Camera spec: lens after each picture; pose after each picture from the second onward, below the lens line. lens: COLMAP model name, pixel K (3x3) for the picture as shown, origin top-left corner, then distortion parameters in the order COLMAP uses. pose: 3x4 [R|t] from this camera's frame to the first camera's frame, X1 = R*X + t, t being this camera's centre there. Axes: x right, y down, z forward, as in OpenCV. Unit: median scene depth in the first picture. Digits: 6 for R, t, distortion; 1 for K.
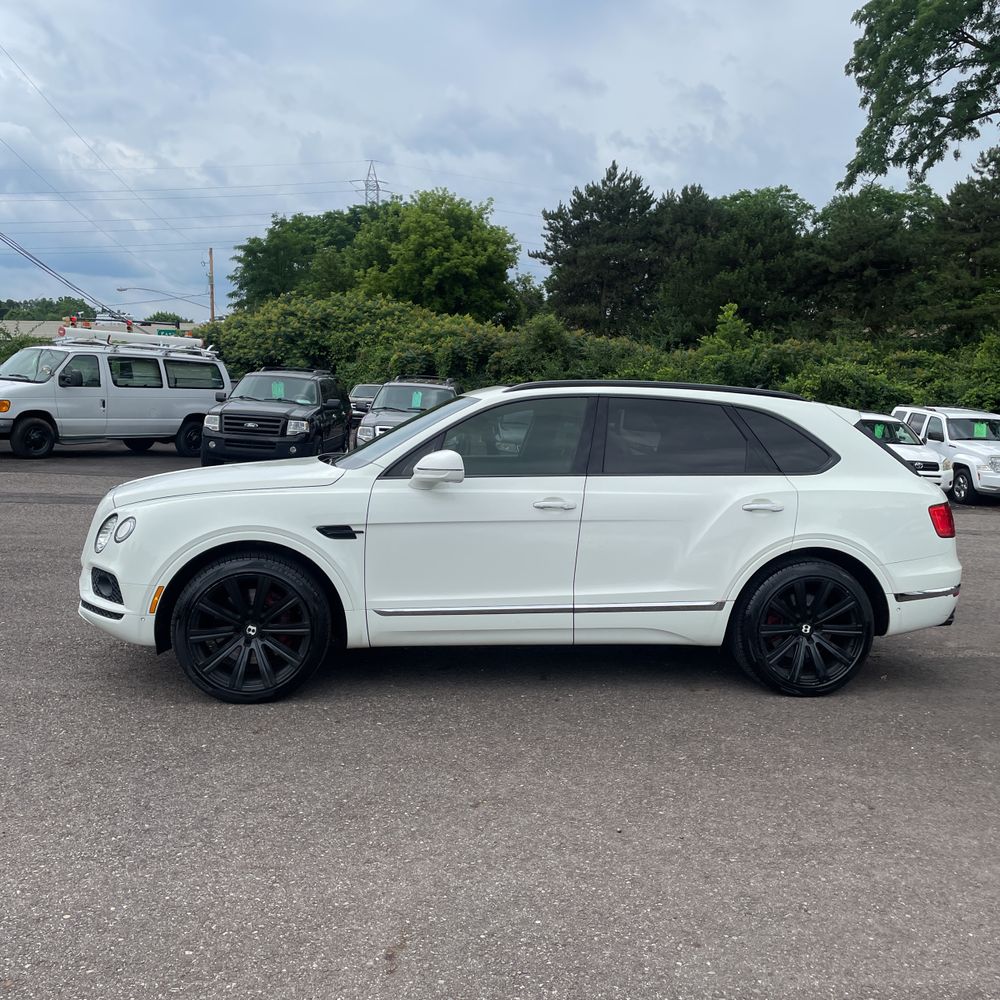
lens RADIAL K [[1029.3, 0, 499.1], [0, 1029.3, 492.0], [0, 0, 1]] dist [0.015693, 0.000000]
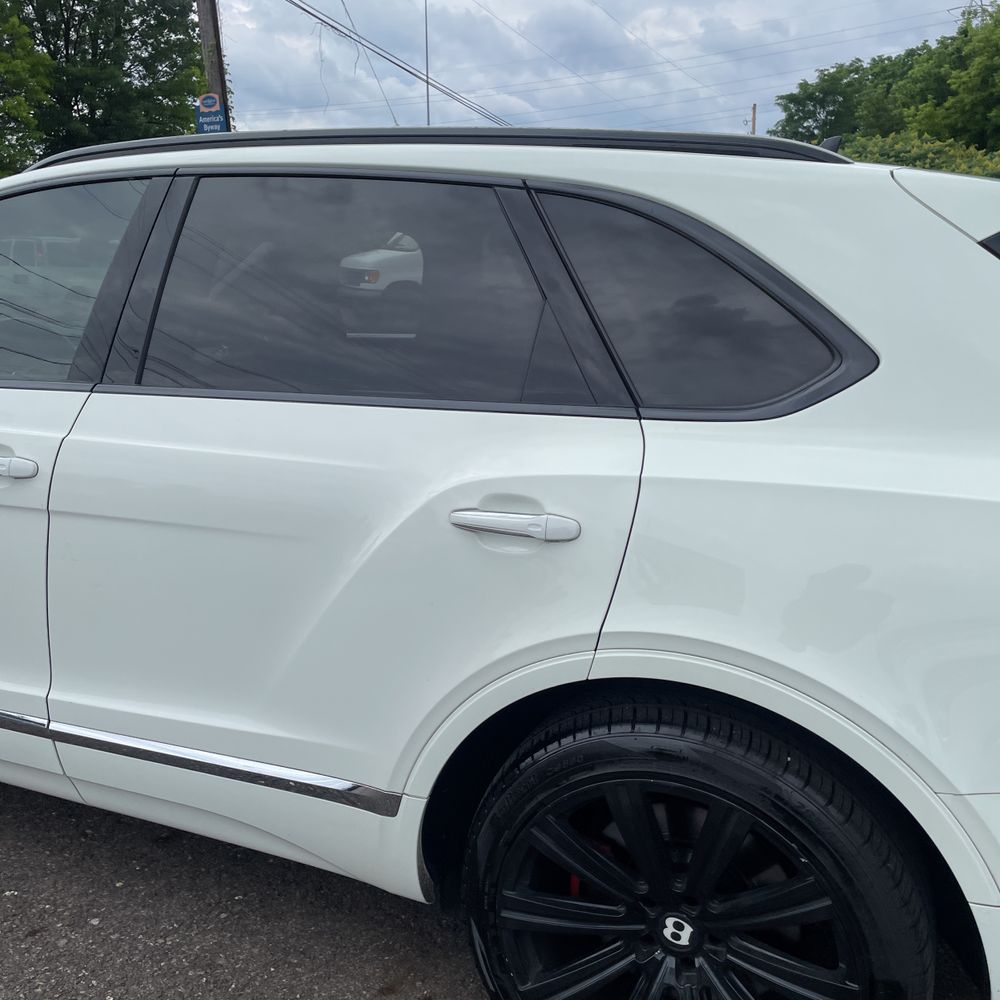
lens RADIAL K [[1029.3, 0, 506.8], [0, 1029.3, 493.4], [0, 0, 1]] dist [0.015693, 0.000000]
pose [[0.856407, 0.093581, -0.507749, 0.053721], [-0.030788, 0.990943, 0.130707, -0.004266], [0.515382, -0.096305, 0.851532, 0.099104]]
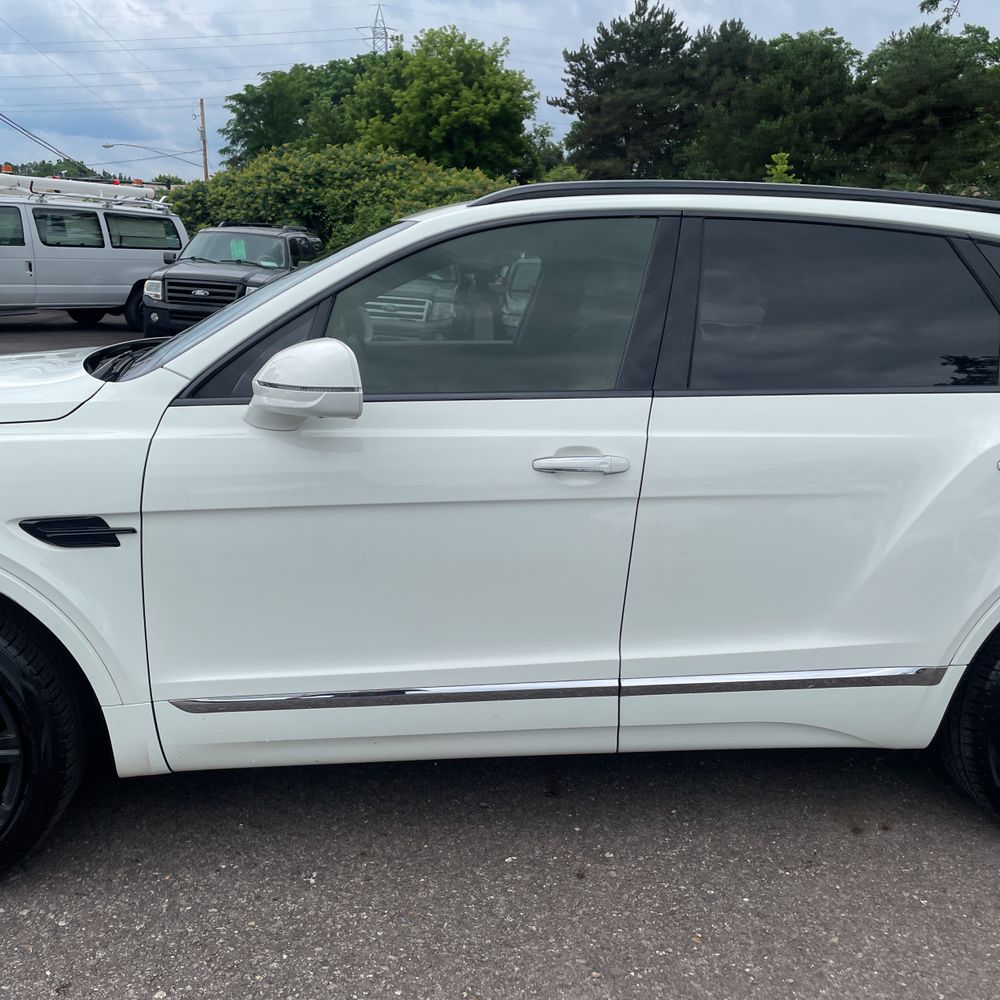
lens RADIAL K [[1029.3, 0, 497.4], [0, 1029.3, 504.7], [0, 0, 1]] dist [0.015693, 0.000000]
pose [[0.999838, 0.004455, -0.017444, 0.003351], [-0.002069, 0.990917, 0.134462, -0.003778], [0.017884, -0.134404, 0.990765, 0.072214]]
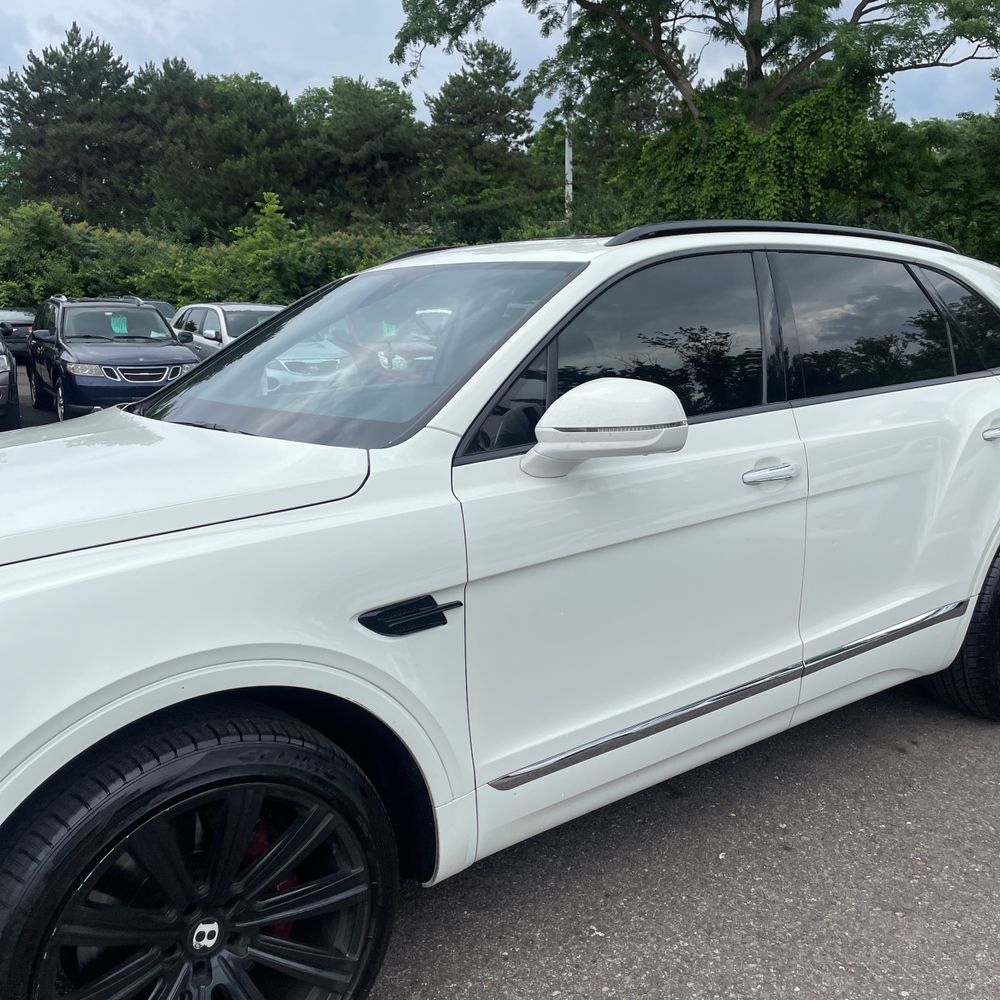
lens RADIAL K [[1029.3, 0, 515.2], [0, 1029.3, 497.0], [0, 0, 1]] dist [0.015693, 0.000000]
pose [[0.869321, -0.131687, 0.476382, -0.037069], [0.086138, 0.989468, 0.116332, -0.005661], [-0.486684, -0.060095, 0.871509, 0.081474]]
